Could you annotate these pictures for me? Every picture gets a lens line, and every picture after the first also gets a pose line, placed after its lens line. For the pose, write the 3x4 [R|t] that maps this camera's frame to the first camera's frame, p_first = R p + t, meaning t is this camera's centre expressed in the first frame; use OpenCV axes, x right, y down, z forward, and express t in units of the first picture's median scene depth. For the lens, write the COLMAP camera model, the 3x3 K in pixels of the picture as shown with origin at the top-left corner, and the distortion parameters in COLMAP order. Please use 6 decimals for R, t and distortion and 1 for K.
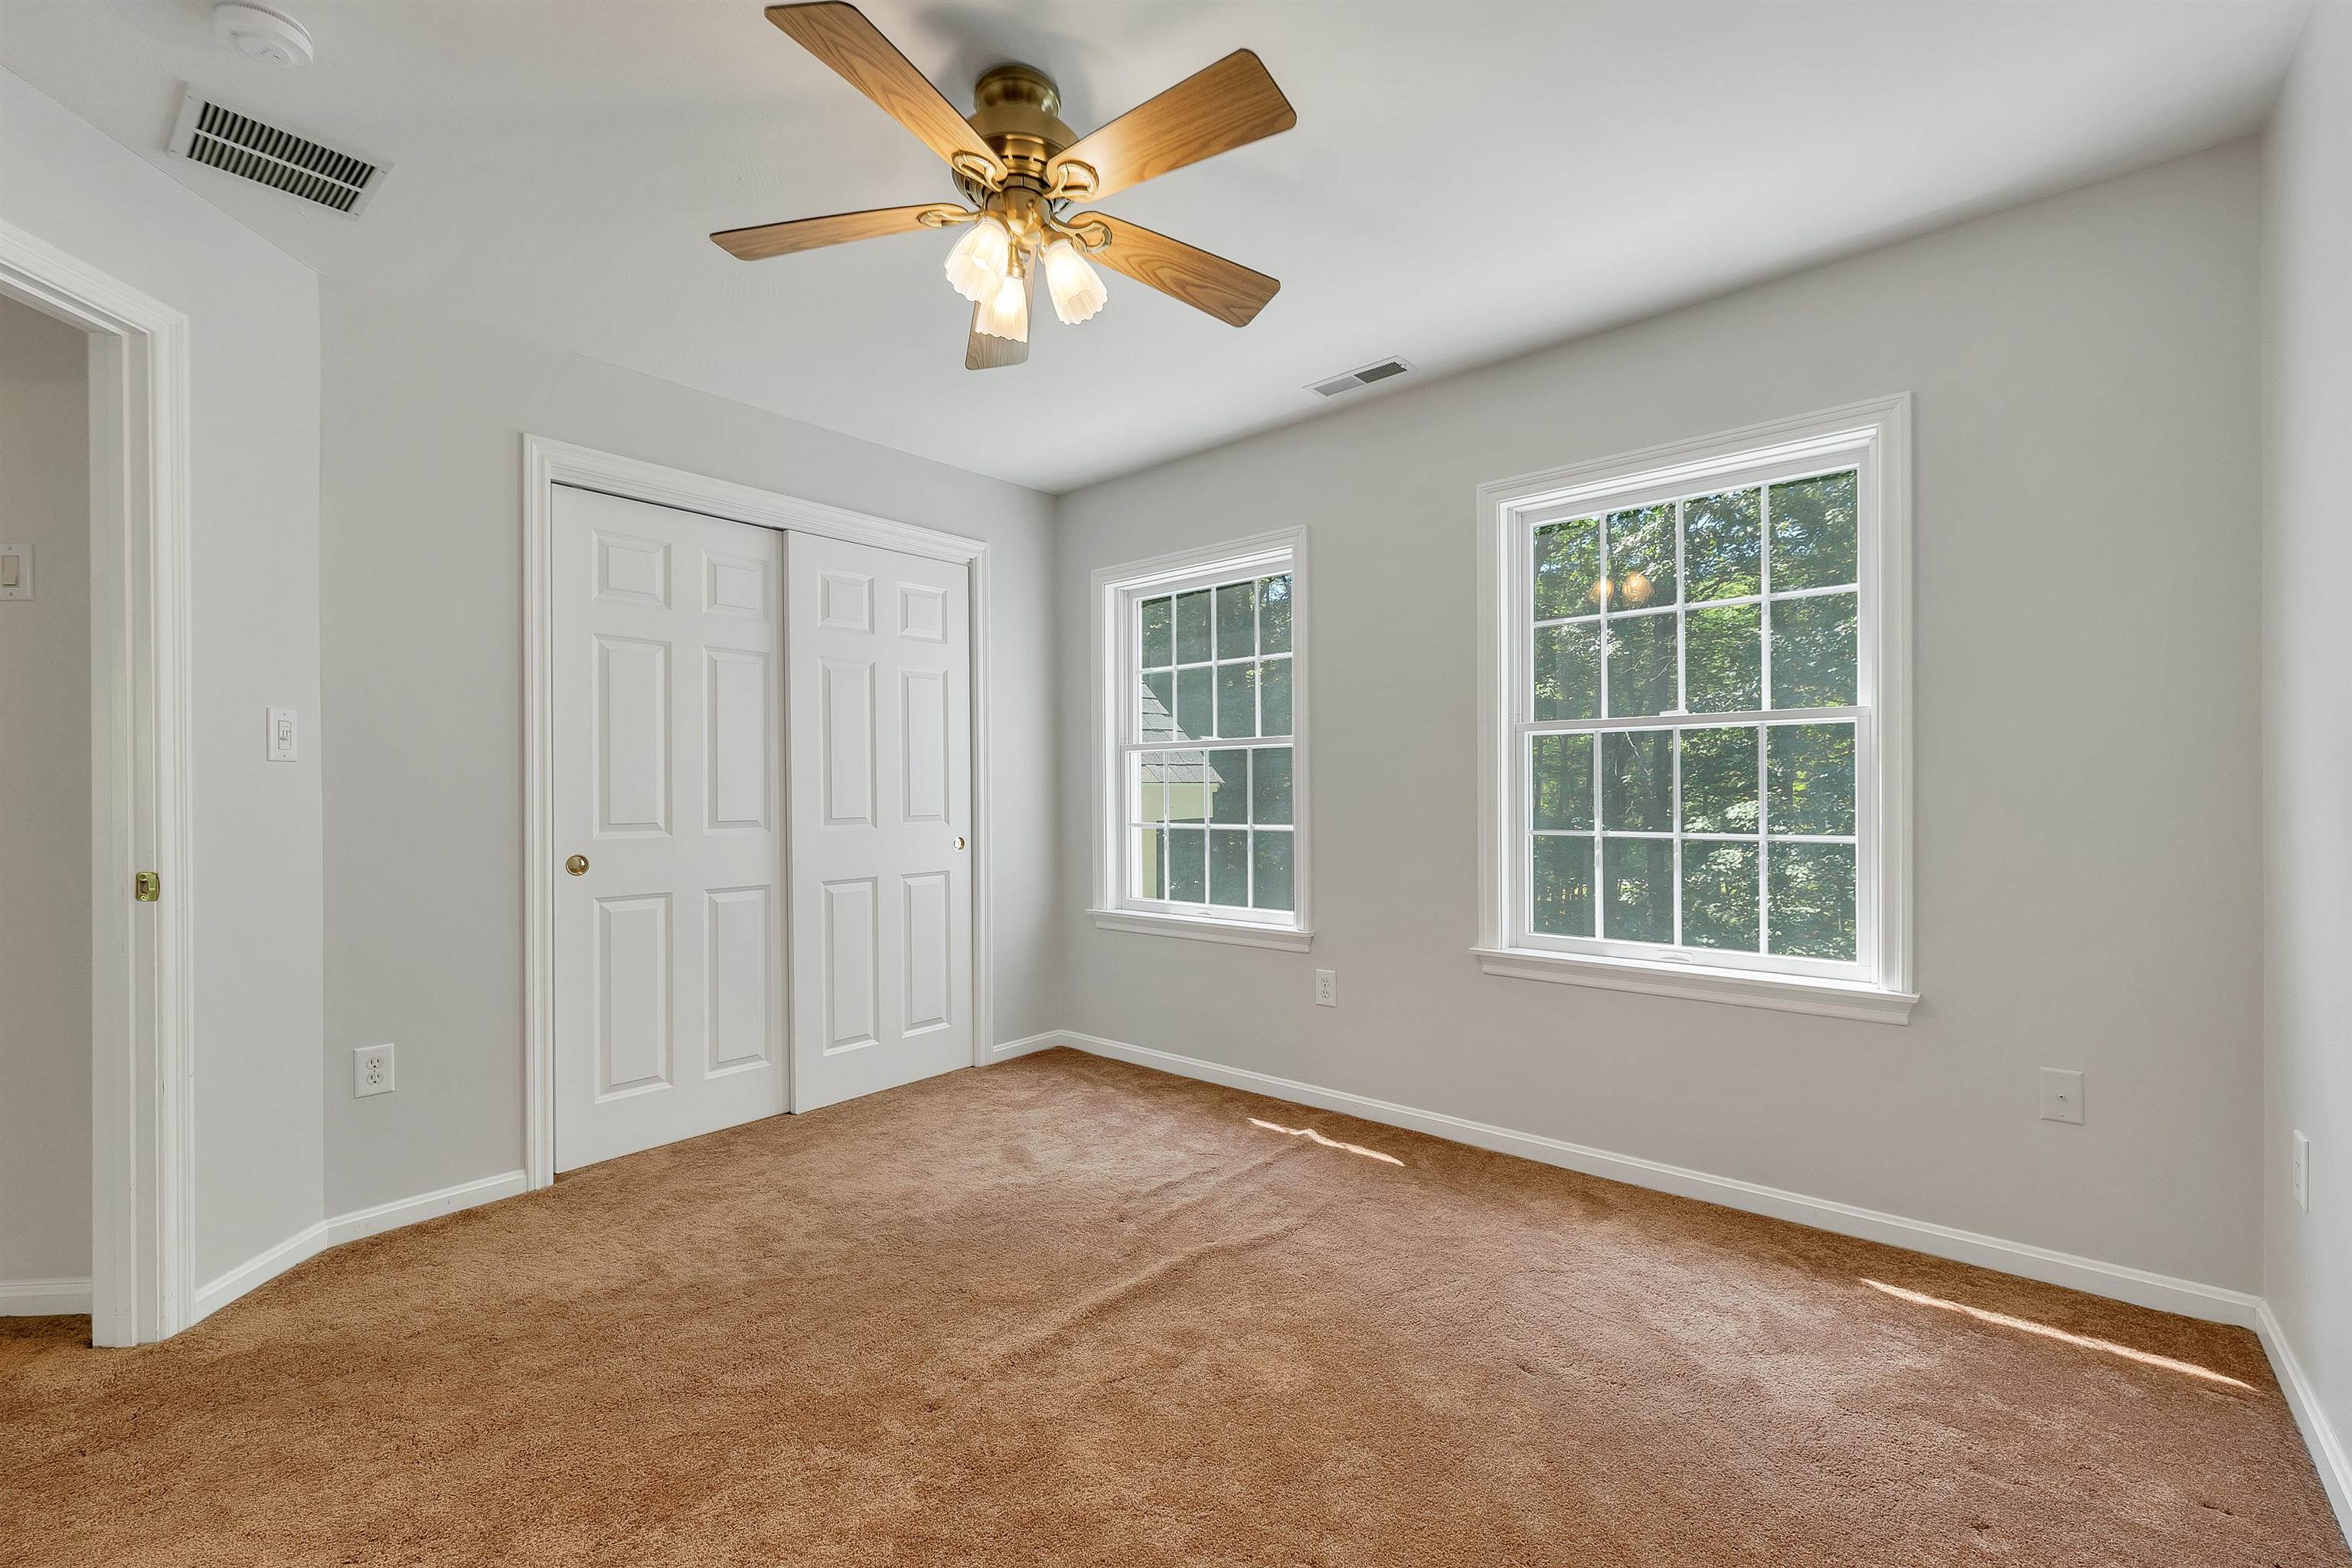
lens RADIAL K [[977.0, 0, 1088.1], [0, 977.0, 788.0], [0, 0, 1]] dist [-0.000018, -0.000049]
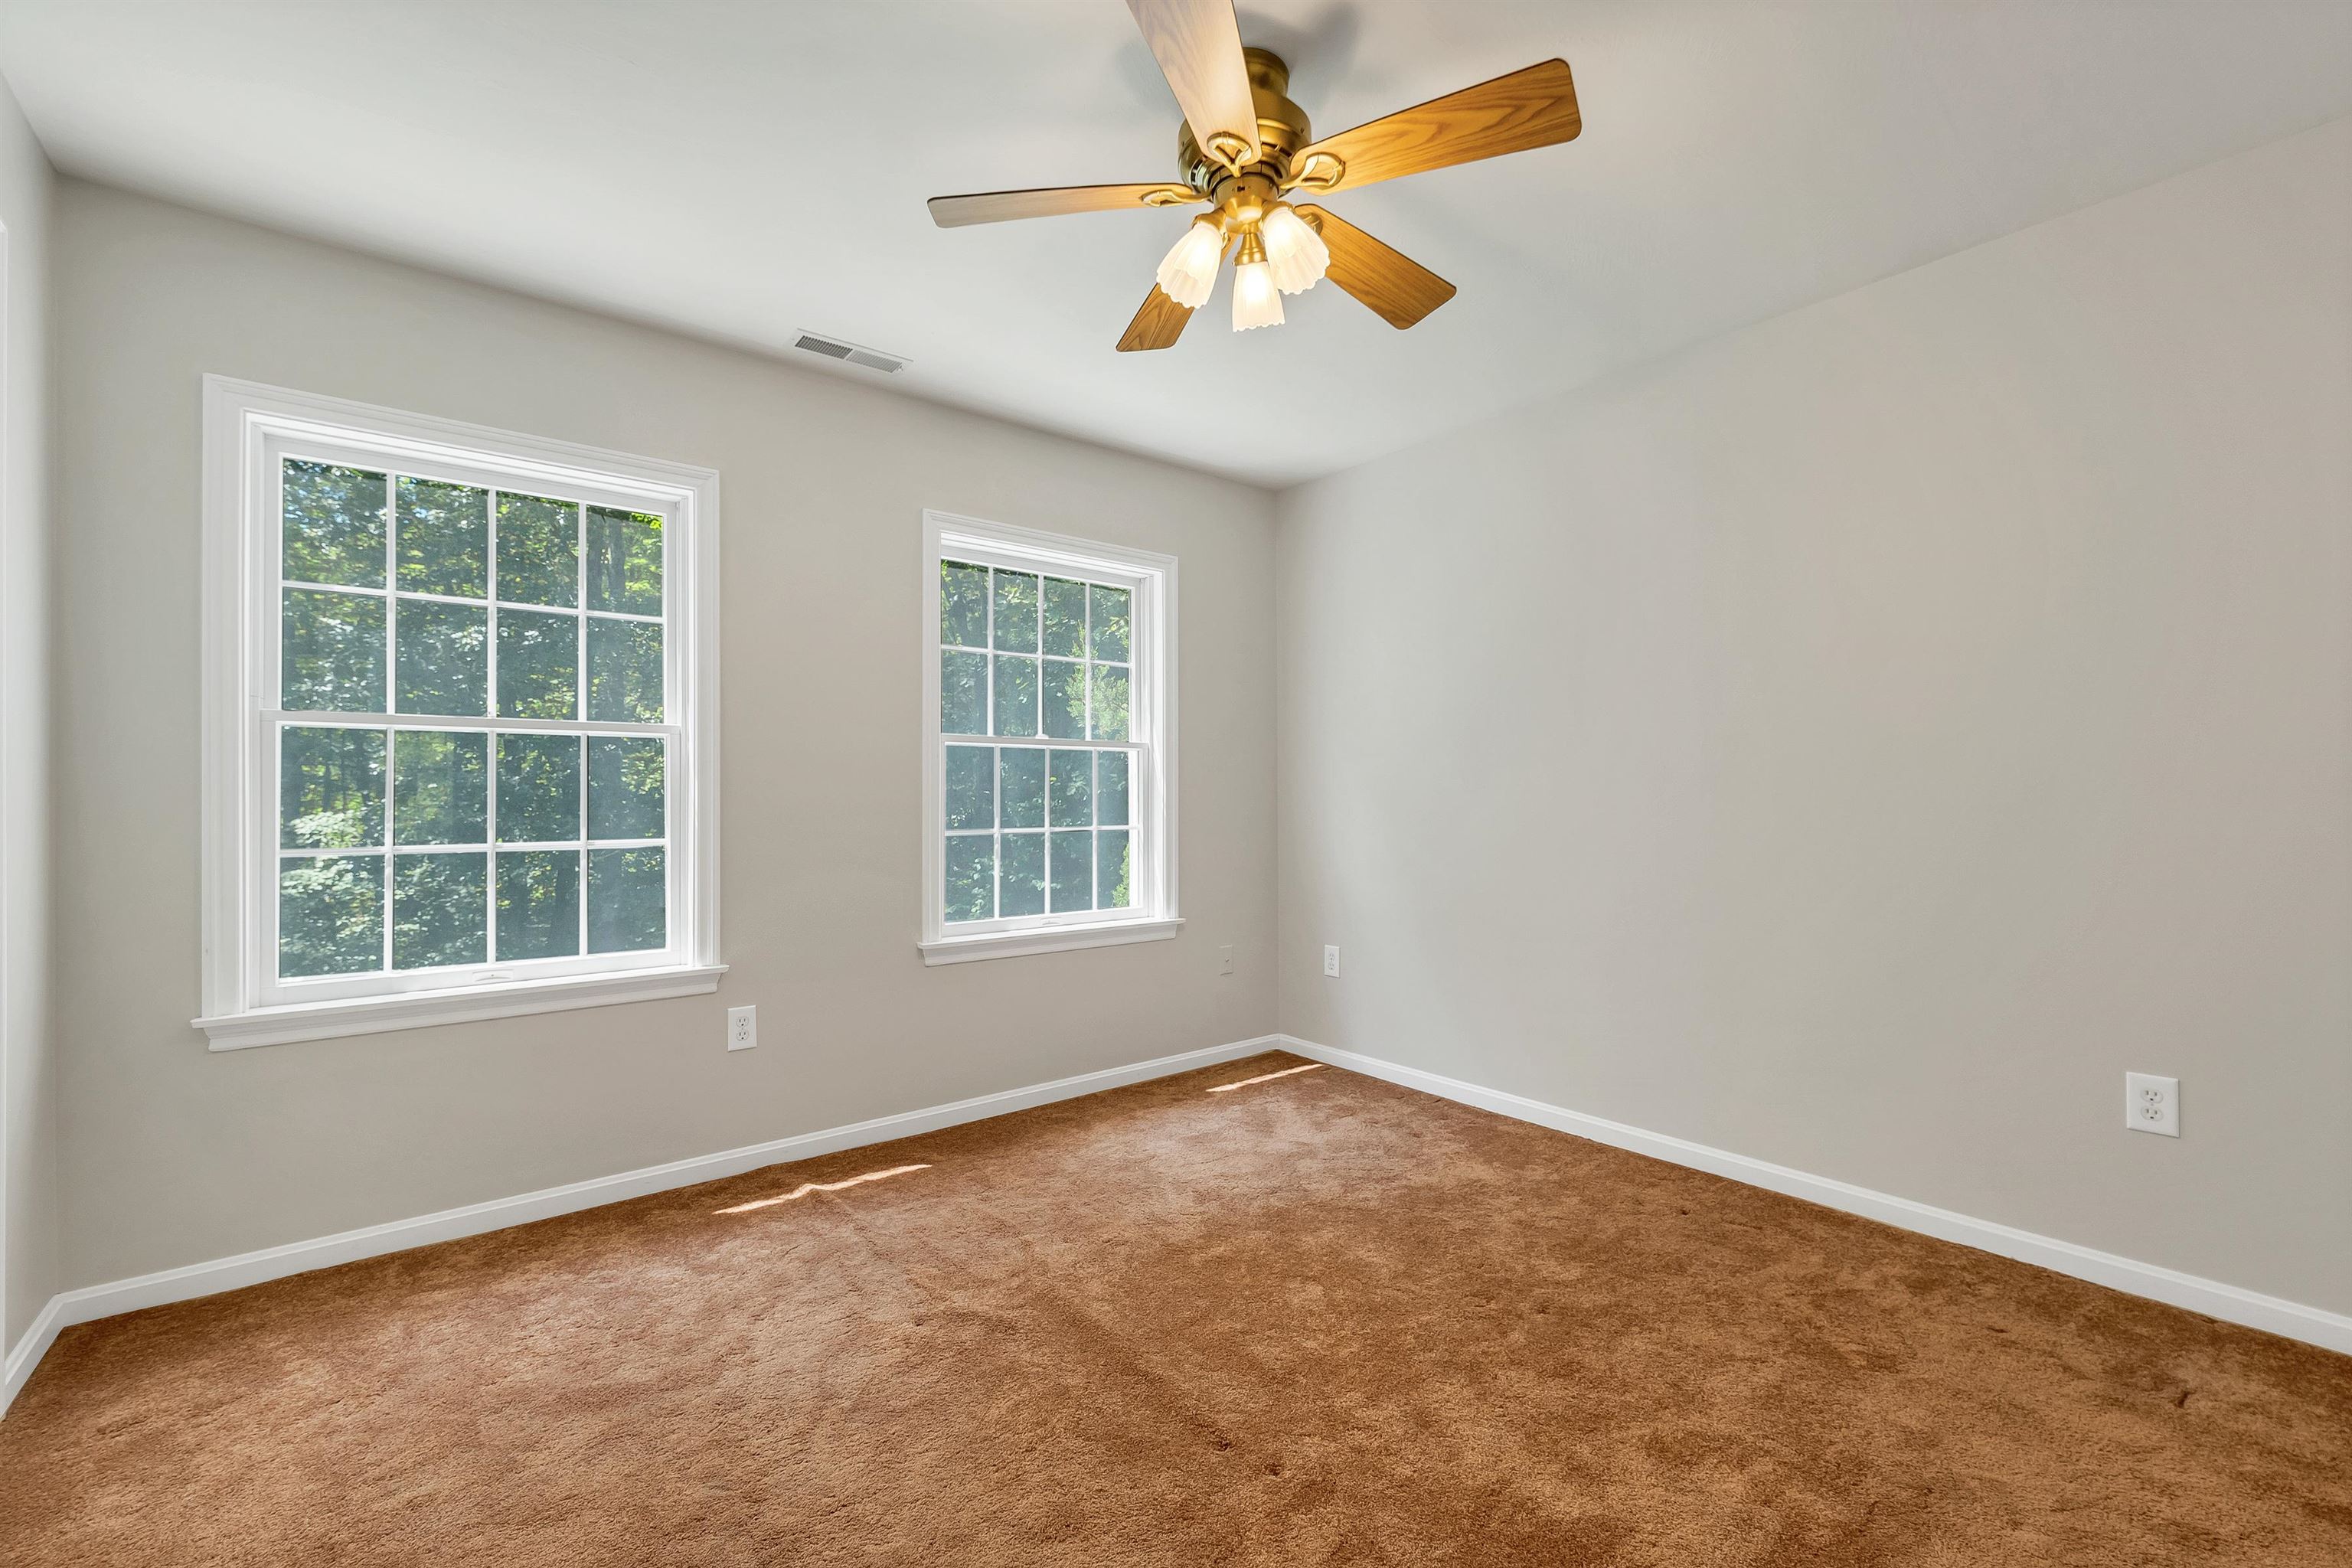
lens RADIAL K [[977.0, 0, 1178.9], [0, 977.0, 788.8], [0, 0, 1]] dist [-0.000018, -0.000049]
pose [[0.147772, 0.013097, 0.988935, -0.578376], [-0.004476, 0.999911, -0.012574, 0.006911], [-0.989011, -0.002568, 0.147817, 0.536148]]
